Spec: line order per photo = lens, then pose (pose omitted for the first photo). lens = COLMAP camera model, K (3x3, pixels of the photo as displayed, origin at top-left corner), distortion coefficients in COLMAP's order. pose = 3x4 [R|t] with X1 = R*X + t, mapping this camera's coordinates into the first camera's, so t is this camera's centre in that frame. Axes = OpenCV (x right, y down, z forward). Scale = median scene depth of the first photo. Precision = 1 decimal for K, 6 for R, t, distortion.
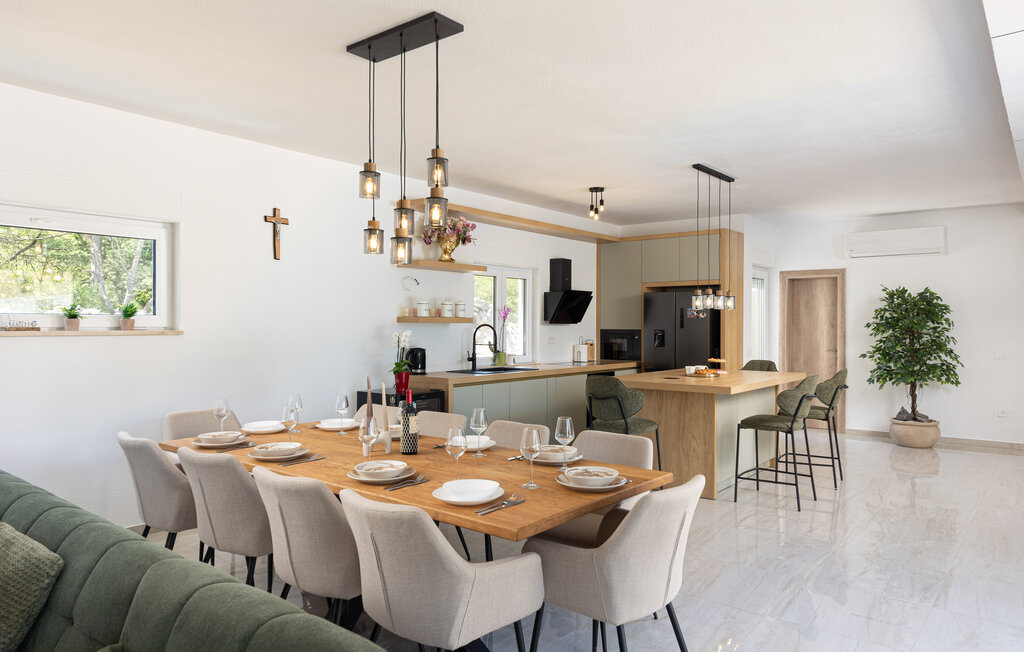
lens RADIAL K [[688.3, 0, 513.5], [0, 688.3, 326.7], [0, 0, 1]] dist [-0.009724, -0.008167]
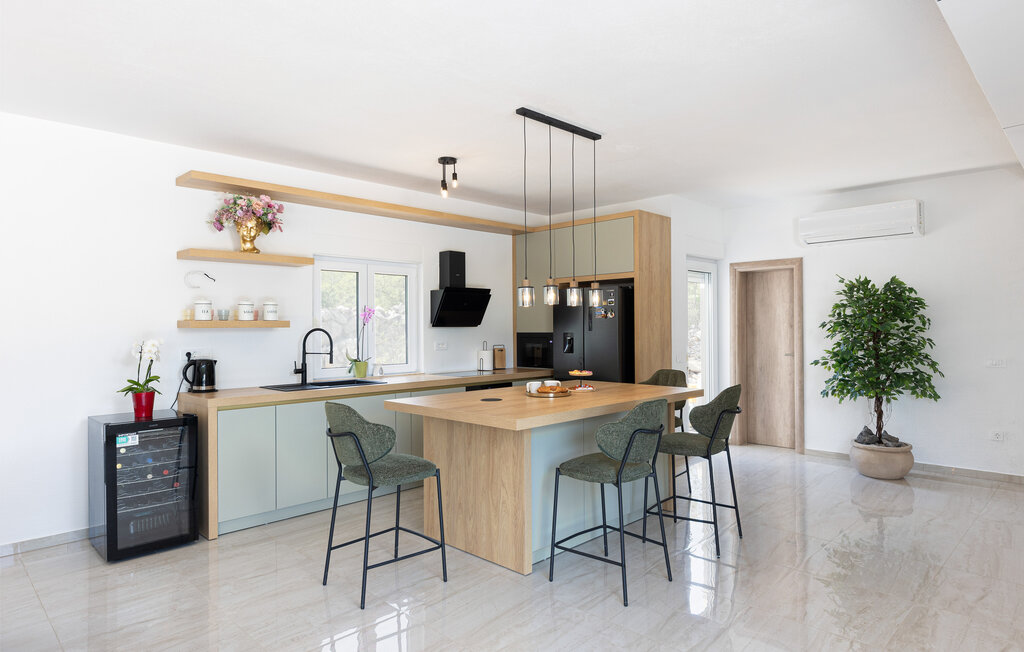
lens RADIAL K [[623.3, 0, 514.7], [0, 623.3, 327.1], [0, 0, 1]] dist [-0.006980, -0.001059]
pose [[0.996087, -0.010071, -0.087803, 0.226507], [0.009790, 0.999945, -0.003636, -0.000380], [0.087835, 0.002762, 0.996131, 0.241306]]
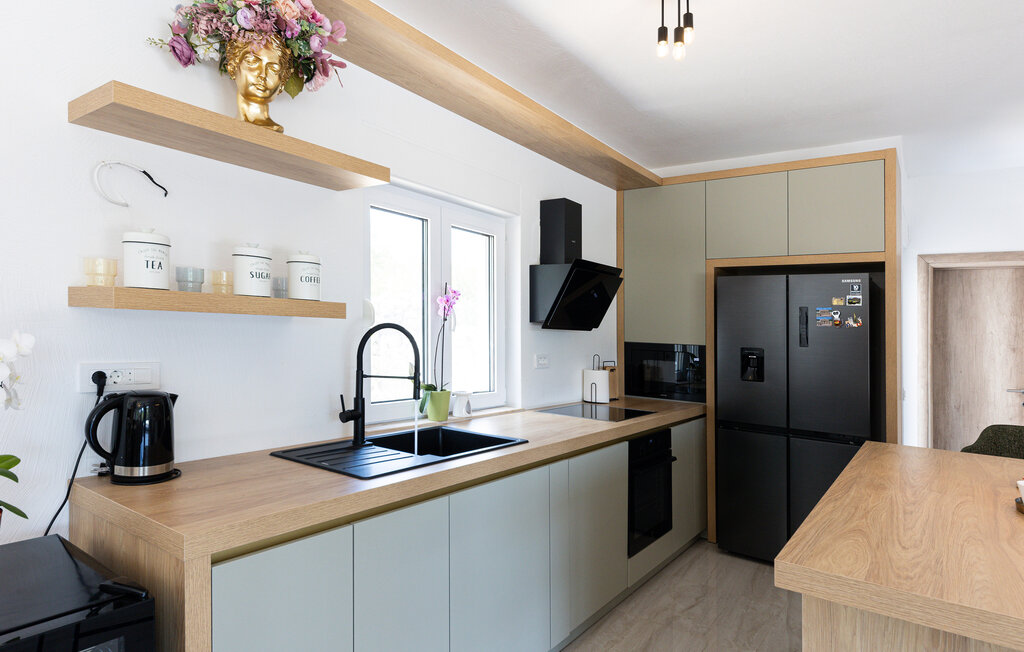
lens RADIAL K [[623.3, 0, 495.6], [0, 623.3, 363.8], [0, 0, 1]] dist [-0.006980, -0.001059]
pose [[0.998681, 0.032946, 0.039372, 0.003317], [-0.035000, 0.997998, 0.052684, -0.001487], [-0.037557, -0.053993, 0.997835, 0.568085]]
